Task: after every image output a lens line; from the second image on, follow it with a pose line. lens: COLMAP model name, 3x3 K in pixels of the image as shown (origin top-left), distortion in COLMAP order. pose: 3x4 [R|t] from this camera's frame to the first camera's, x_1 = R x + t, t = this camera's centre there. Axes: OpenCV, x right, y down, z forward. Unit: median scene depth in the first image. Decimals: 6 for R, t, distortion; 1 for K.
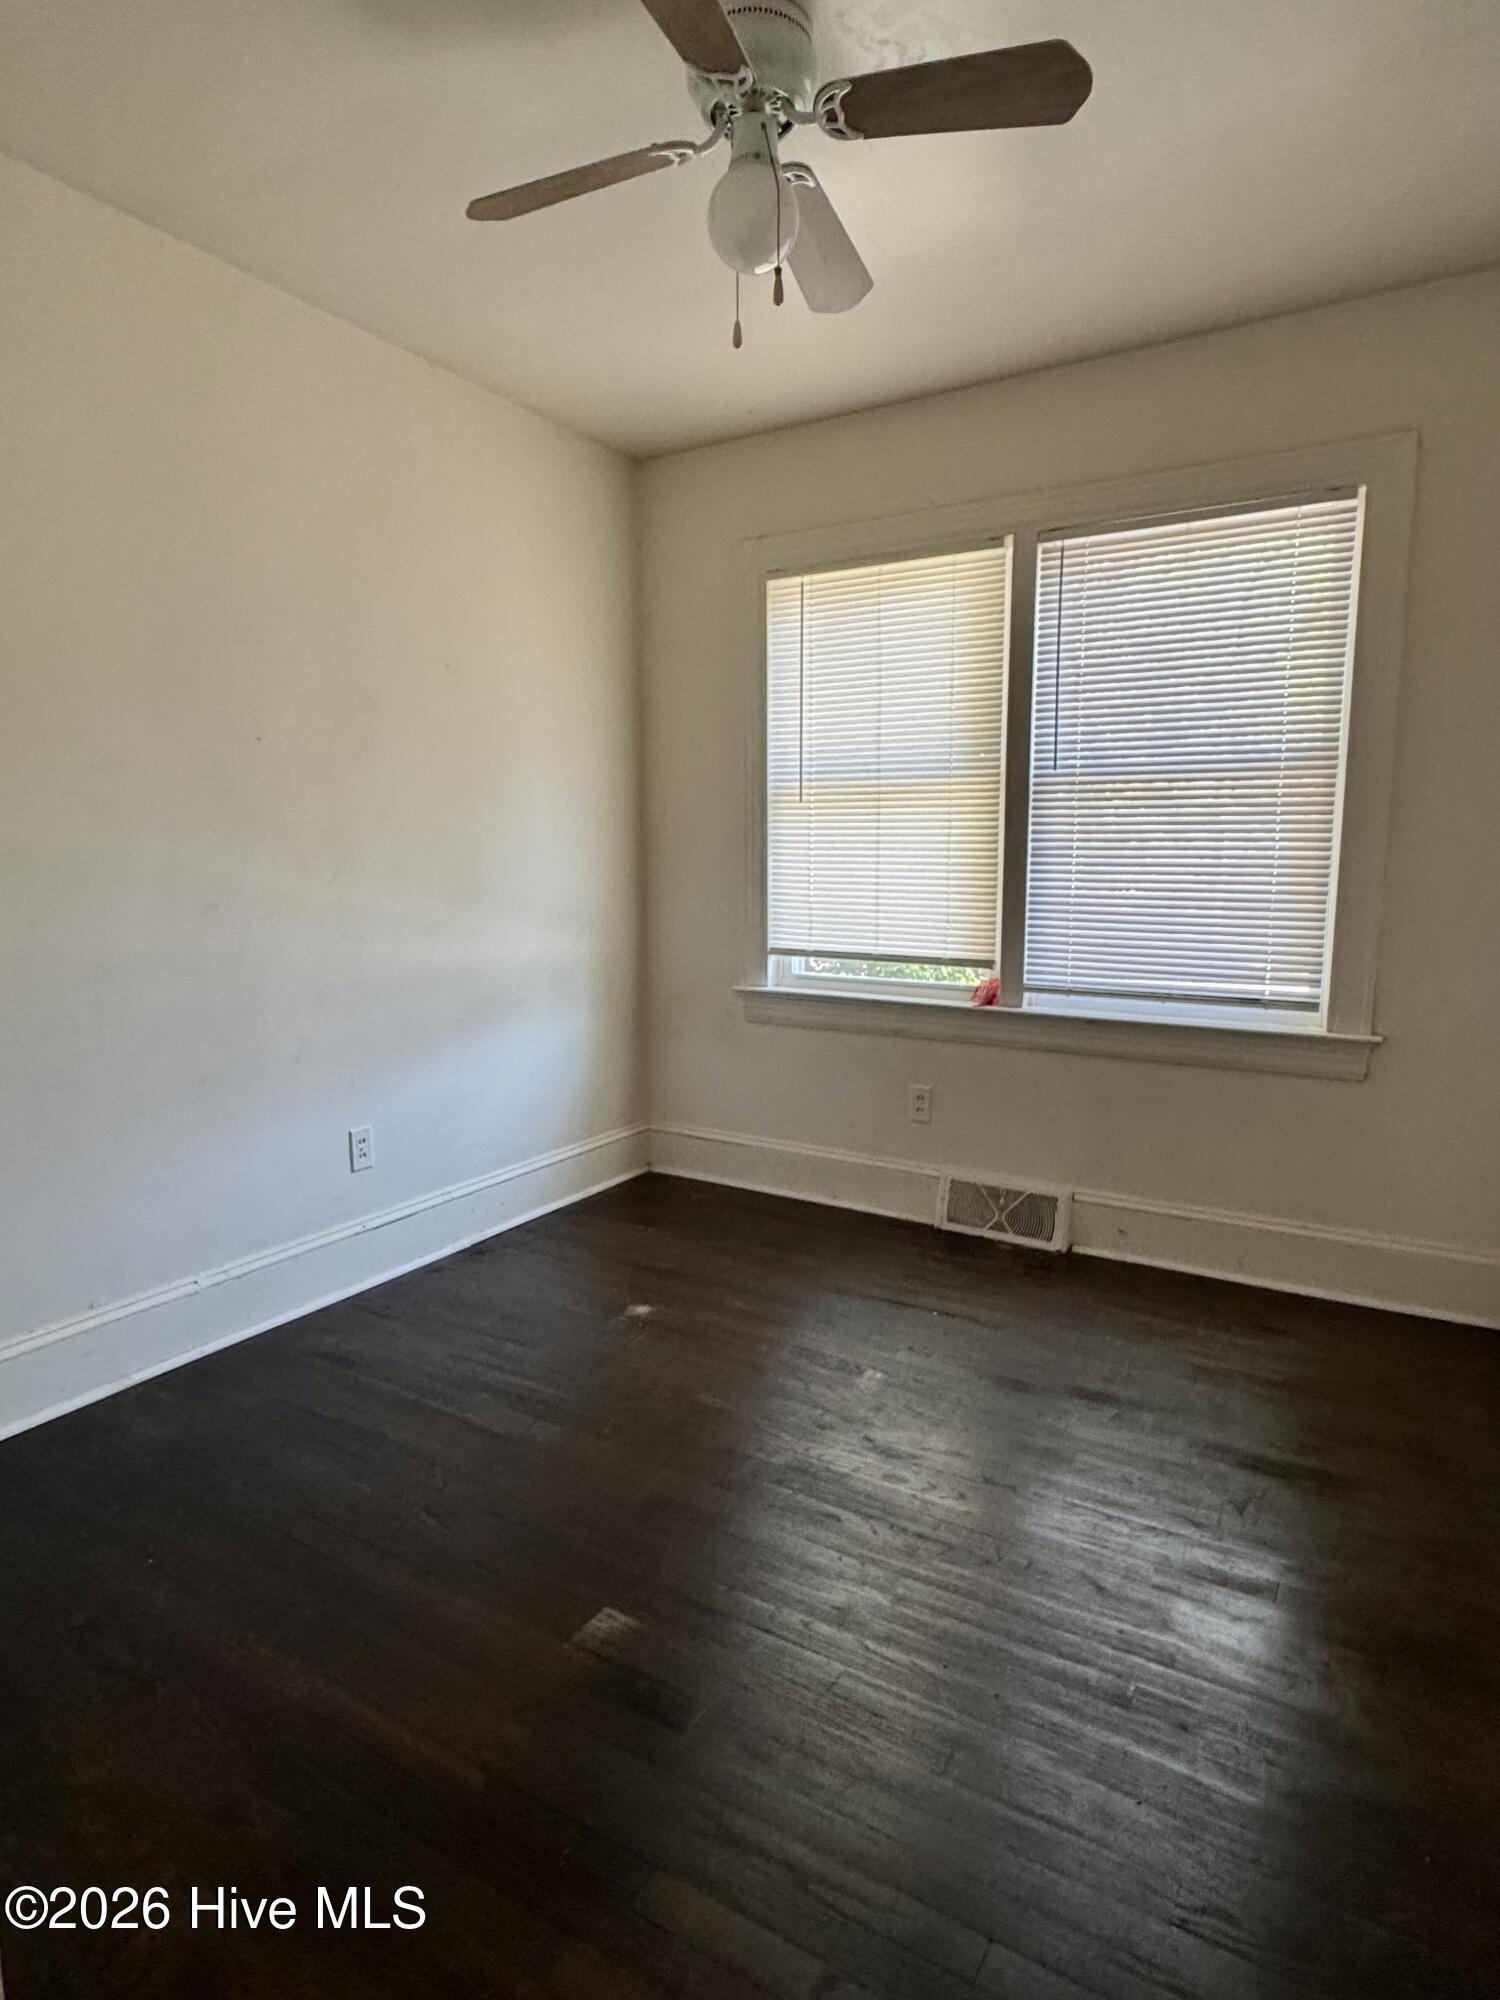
lens RADIAL K [[1134.5, 0, 750.0], [0, 1134.5, 1000.0], [0, 0, 1]] dist [-0.000823, -0.000415]
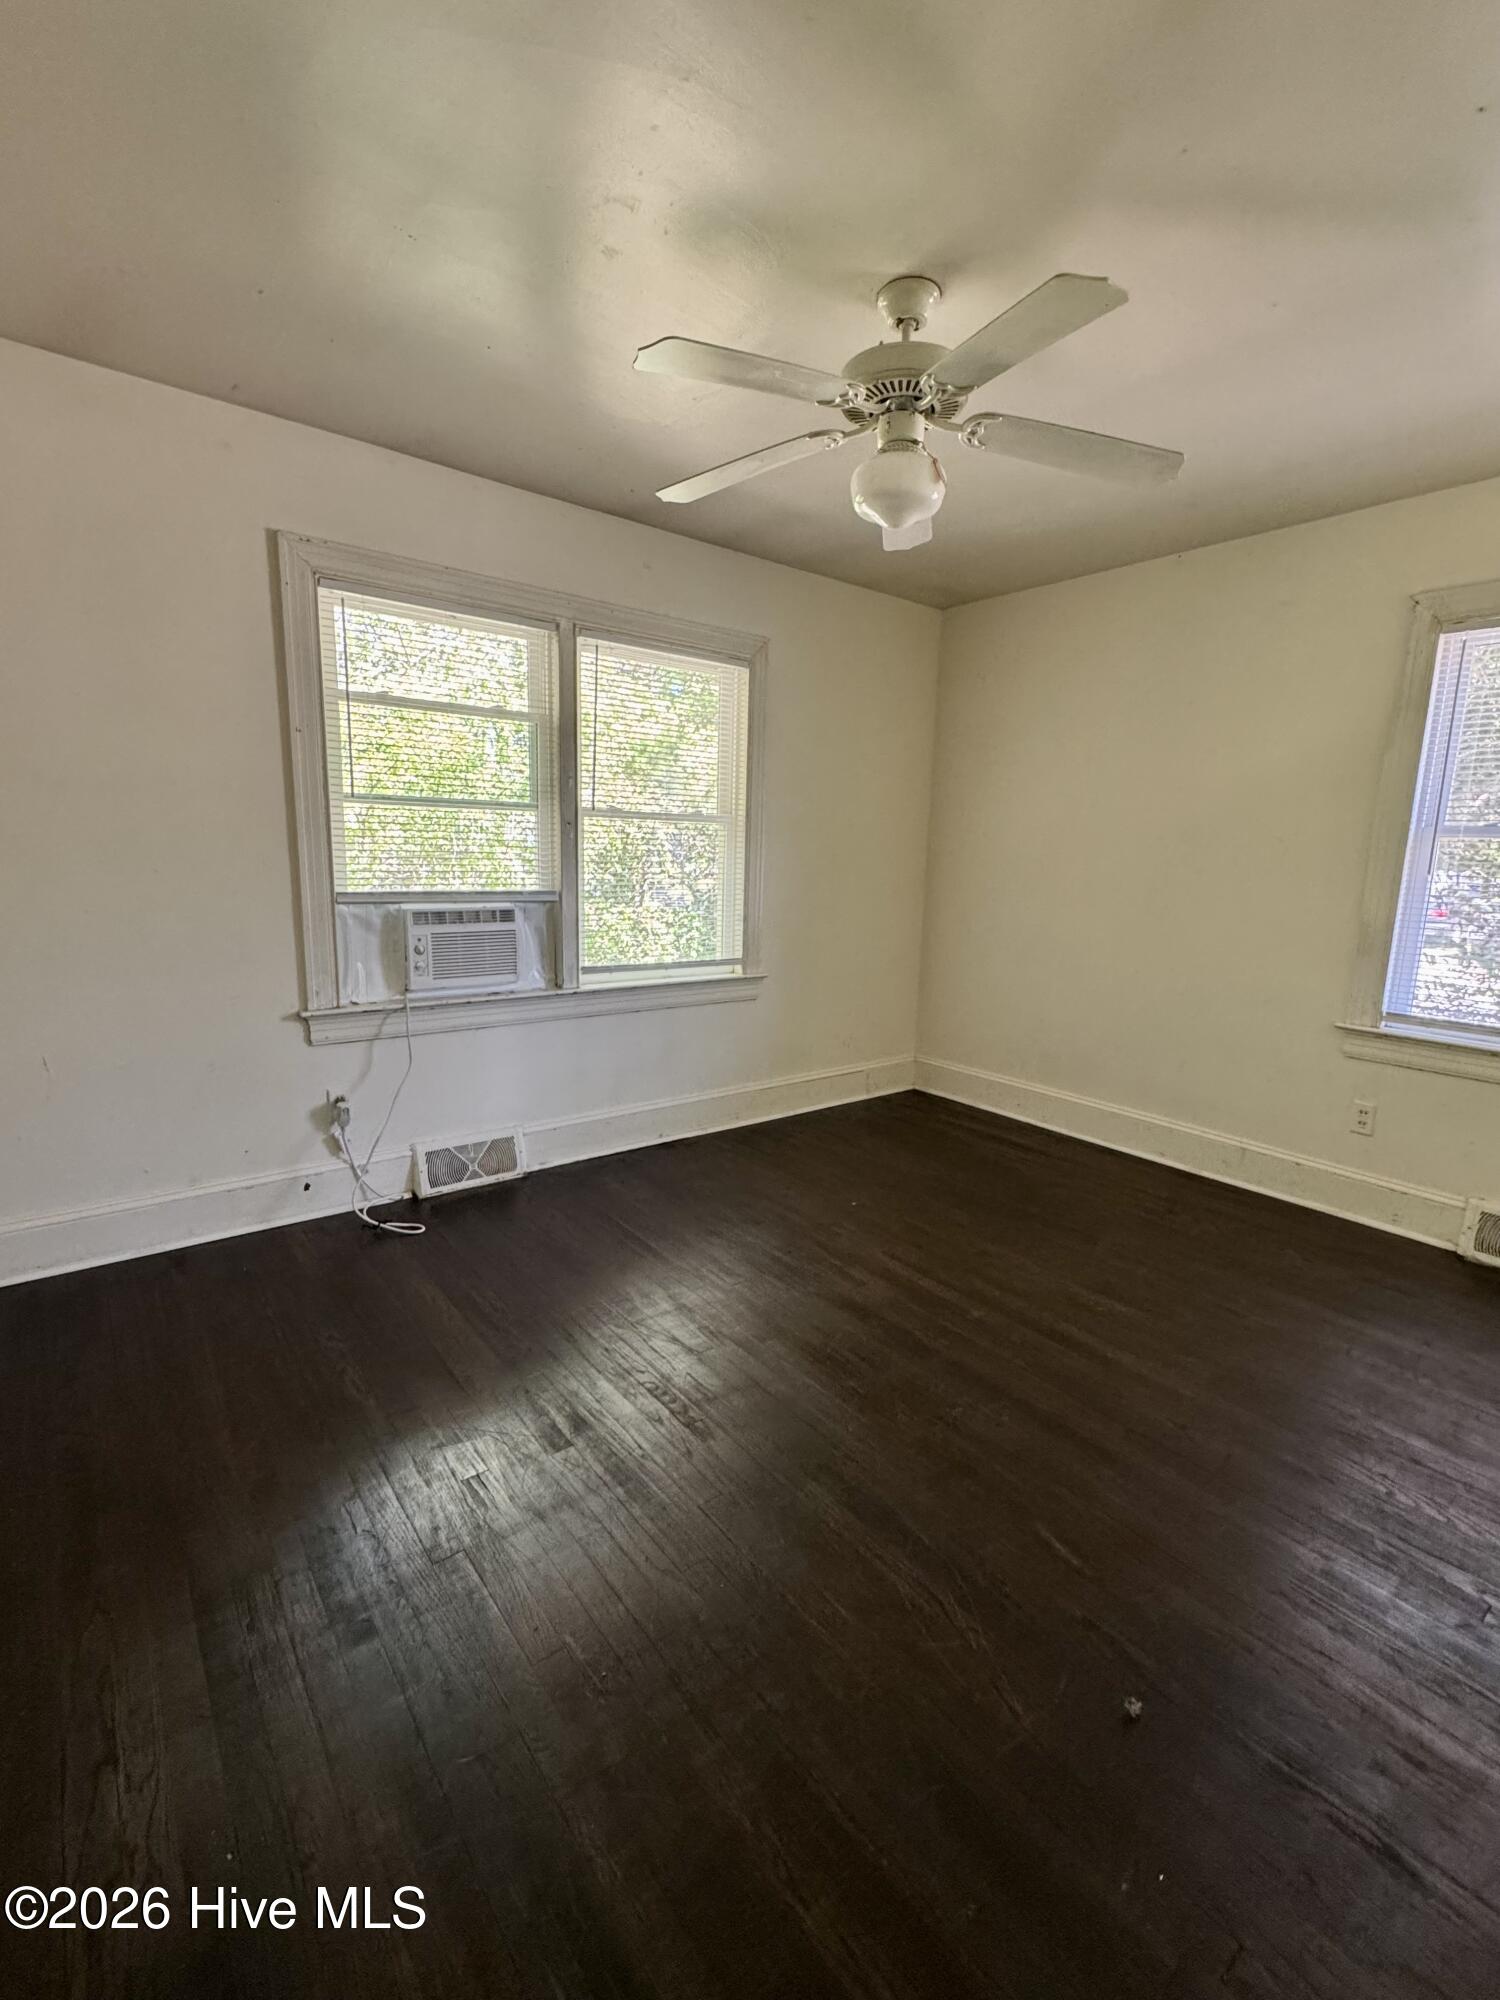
lens RADIAL K [[896.8, 0, 750.0], [0, 896.8, 1000.0], [0, 0, 1]] dist [-0.000613, 0.000443]
pose [[0.325493, -0.133406, 0.936086, -0.697958], [0.122209, 0.987629, 0.098257, -0.058278], [-0.937614, 0.082416, 0.337769, 0.458080]]
